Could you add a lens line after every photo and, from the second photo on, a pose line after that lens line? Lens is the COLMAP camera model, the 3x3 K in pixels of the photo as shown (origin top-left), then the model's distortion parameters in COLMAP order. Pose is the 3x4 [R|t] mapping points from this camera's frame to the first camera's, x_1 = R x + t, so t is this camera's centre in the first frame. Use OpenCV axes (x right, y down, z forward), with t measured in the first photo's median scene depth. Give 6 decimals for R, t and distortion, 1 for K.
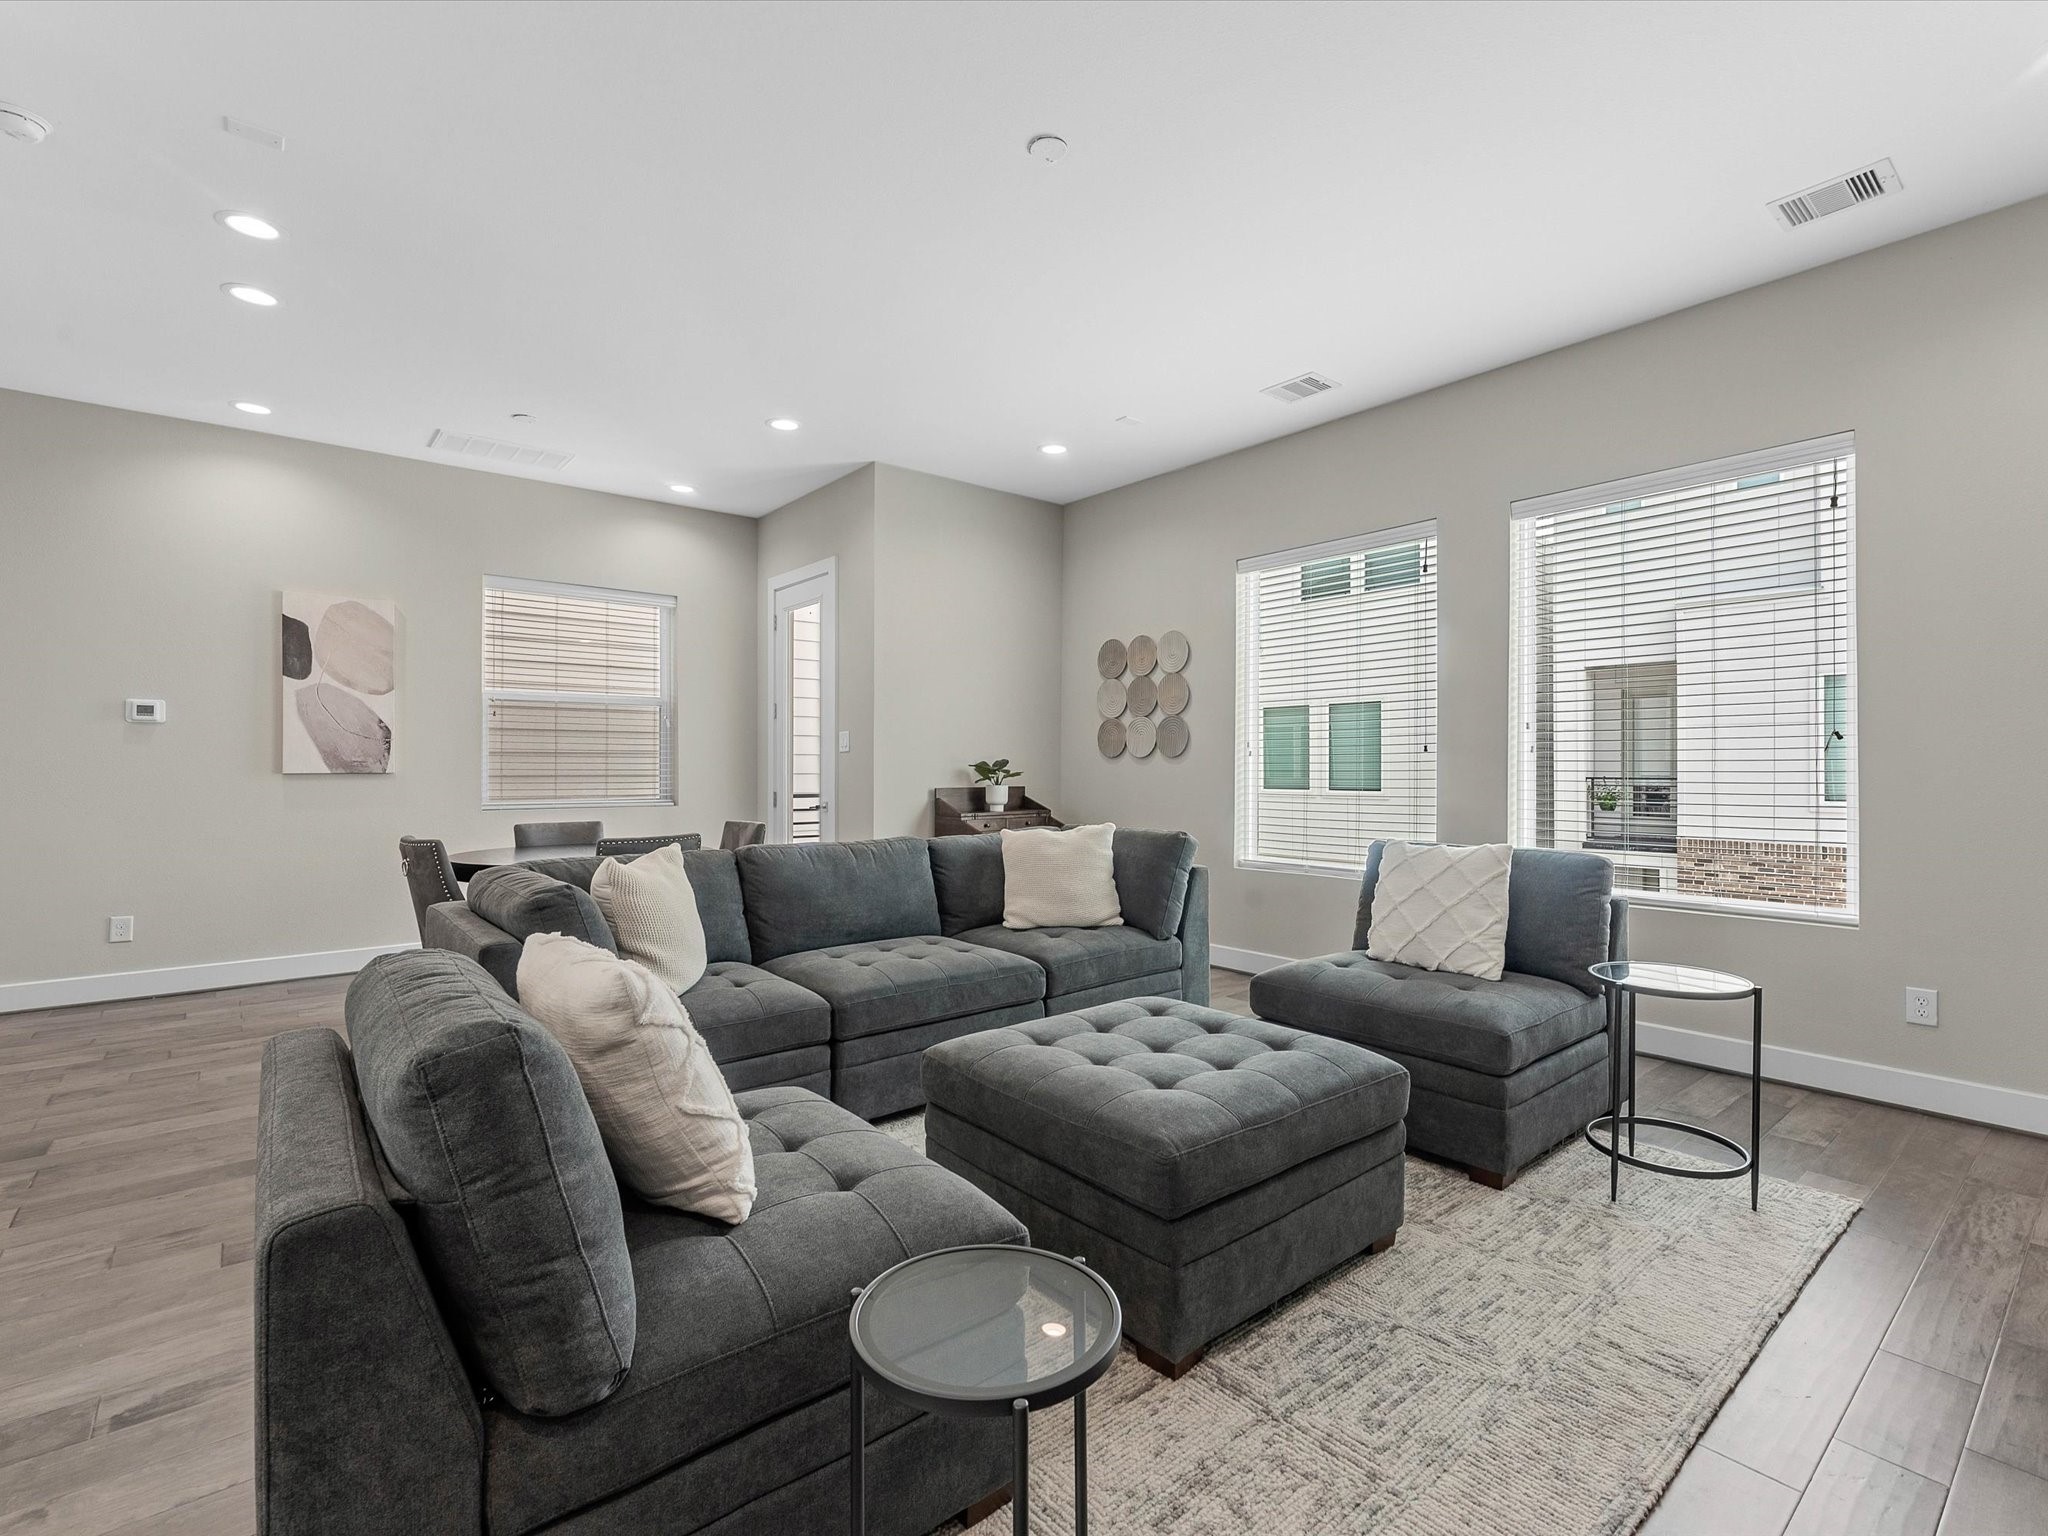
lens RADIAL K [[946.8, 0, 1032.8], [0, 946.8, 760.5], [0, 0, 1]] dist [0.001120, 0.000820]
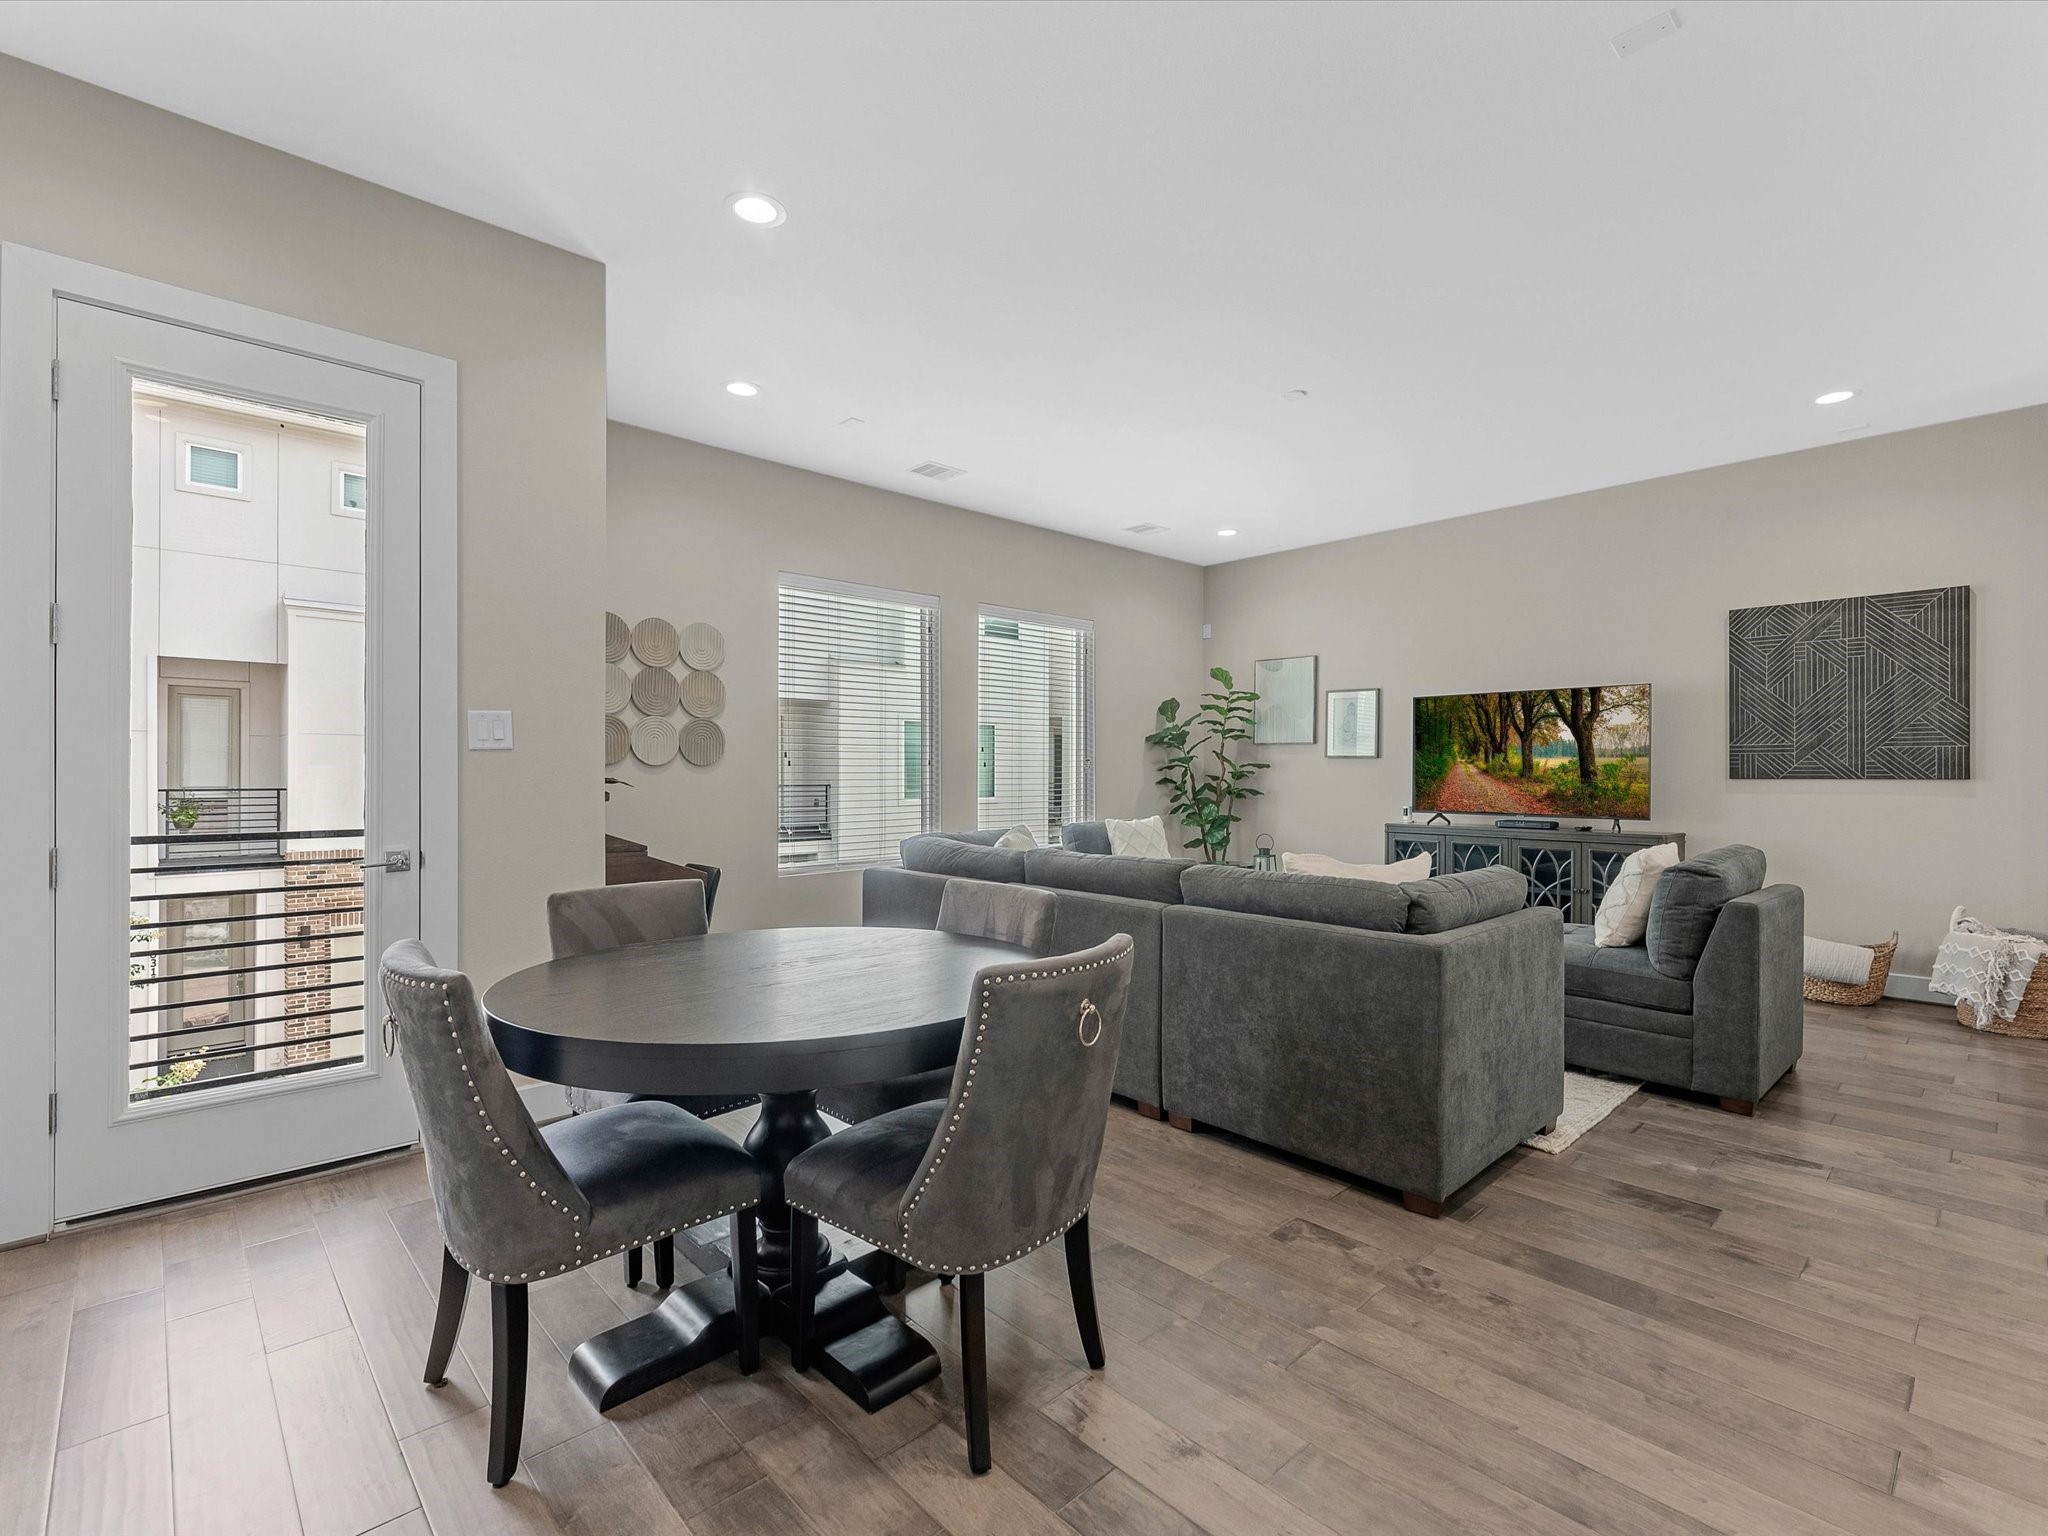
lens RADIAL K [[946.8, 0, 1023.8], [0, 946.8, 771.7], [0, 0, 1]] dist [0.001120, 0.000820]
pose [[-0.058795, -0.000610, 0.998270, -0.726476], [-0.002889, 0.999996, 0.000441, 0.001852], [-0.998266, -0.002858, -0.058797, 0.712422]]
